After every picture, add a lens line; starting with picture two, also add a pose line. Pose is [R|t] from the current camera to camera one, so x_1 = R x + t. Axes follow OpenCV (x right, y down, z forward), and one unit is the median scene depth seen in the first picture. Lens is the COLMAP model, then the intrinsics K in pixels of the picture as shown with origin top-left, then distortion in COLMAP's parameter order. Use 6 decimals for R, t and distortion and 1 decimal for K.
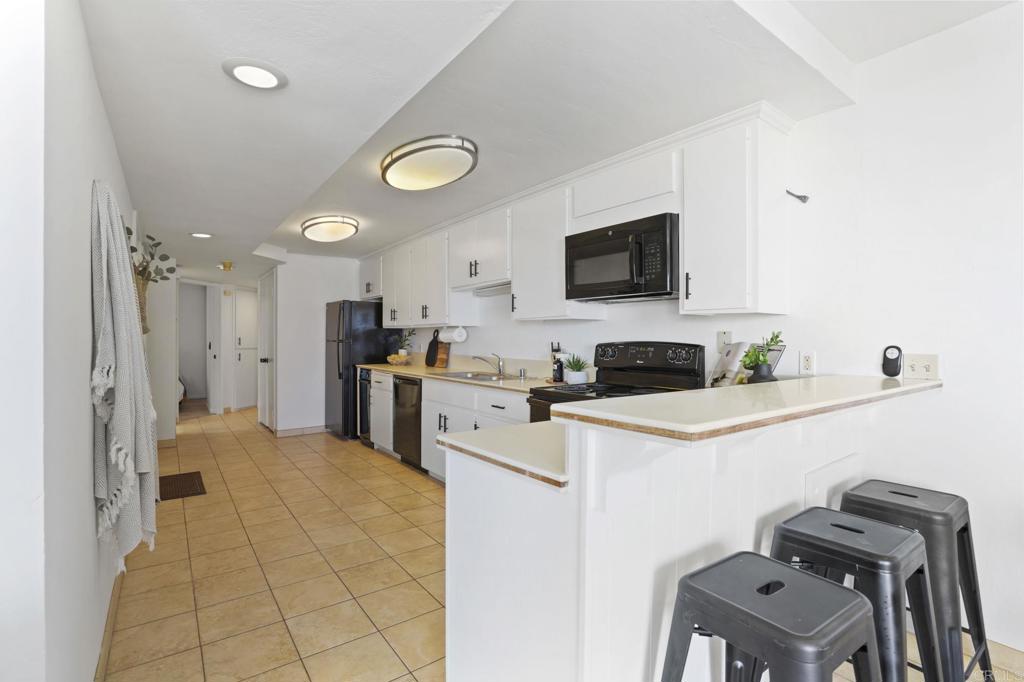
lens RADIAL K [[477.7, 0, 507.6], [0, 477.7, 341.3], [0, 0, 1]] dist [-0.053269, 0.008214]
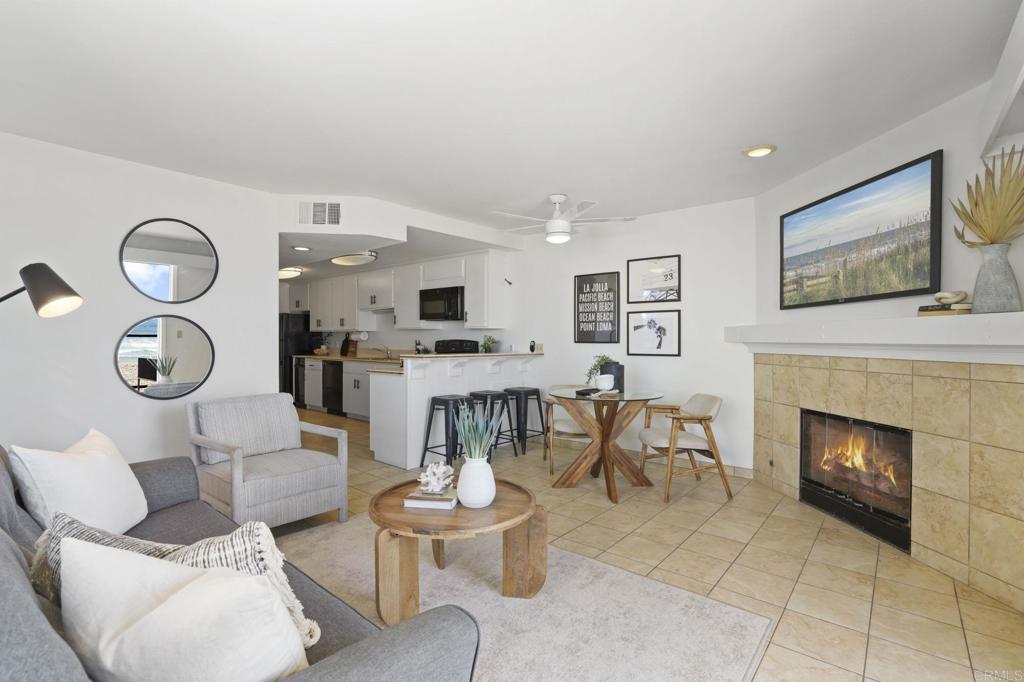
lens RADIAL K [[477.7, 0, 513.4], [0, 477.7, 338.1], [0, 0, 1]] dist [-0.053269, 0.008214]
pose [[0.972305, -0.003113, 0.233693, 0.023638], [0.004069, 0.999985, -0.003606, 0.002107], [-0.233679, 0.004457, 0.972304, -0.877960]]
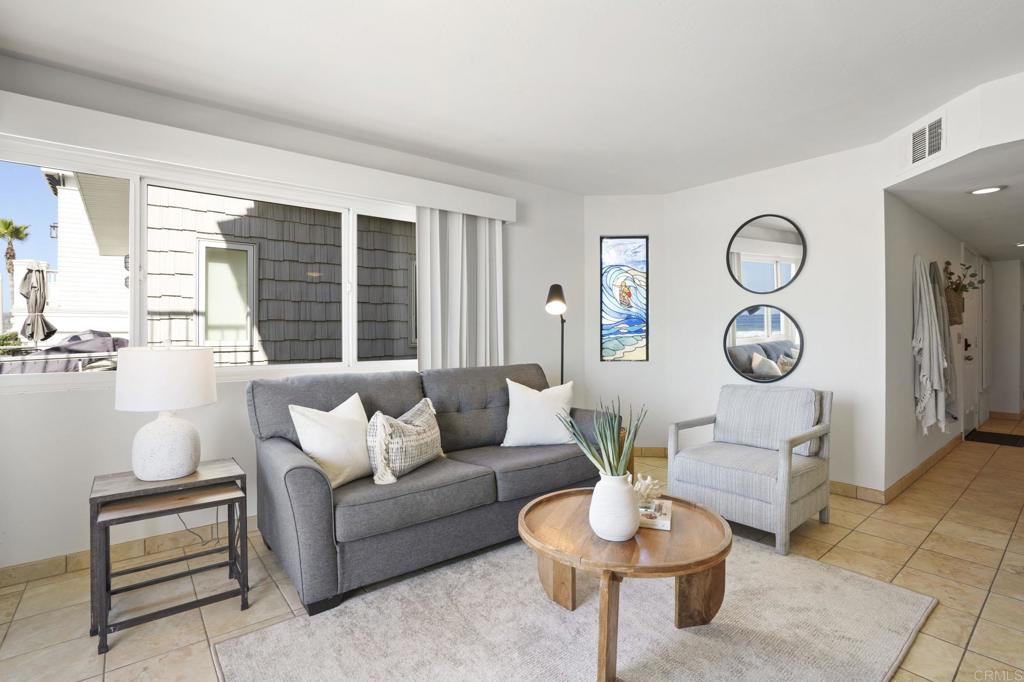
lens RADIAL K [[477.7, 0, 512.5], [0, 477.7, 331.8], [0, 0, 1]] dist [-0.053269, 0.008214]
pose [[0.024563, -0.003198, -0.999693, 0.535889], [-0.001394, 0.999994, -0.003233, 0.013054], [0.999697, 0.001473, 0.024558, -0.421249]]
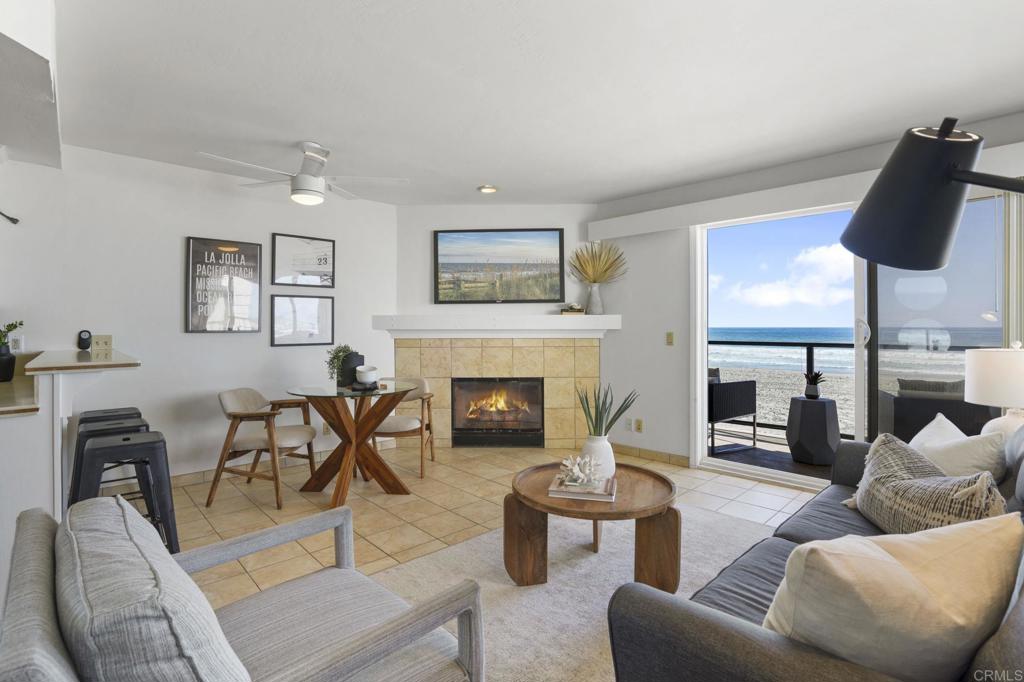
lens RADIAL K [[477.7, 0, 527.6], [0, 477.7, 321.1], [0, 0, 1]] dist [-0.053269, 0.008214]
pose [[-0.133572, 0.004791, 0.991028, -0.476348], [0.004330, 0.999982, -0.004251, -0.004766], [-0.991030, 0.003723, -0.133590, -0.160059]]
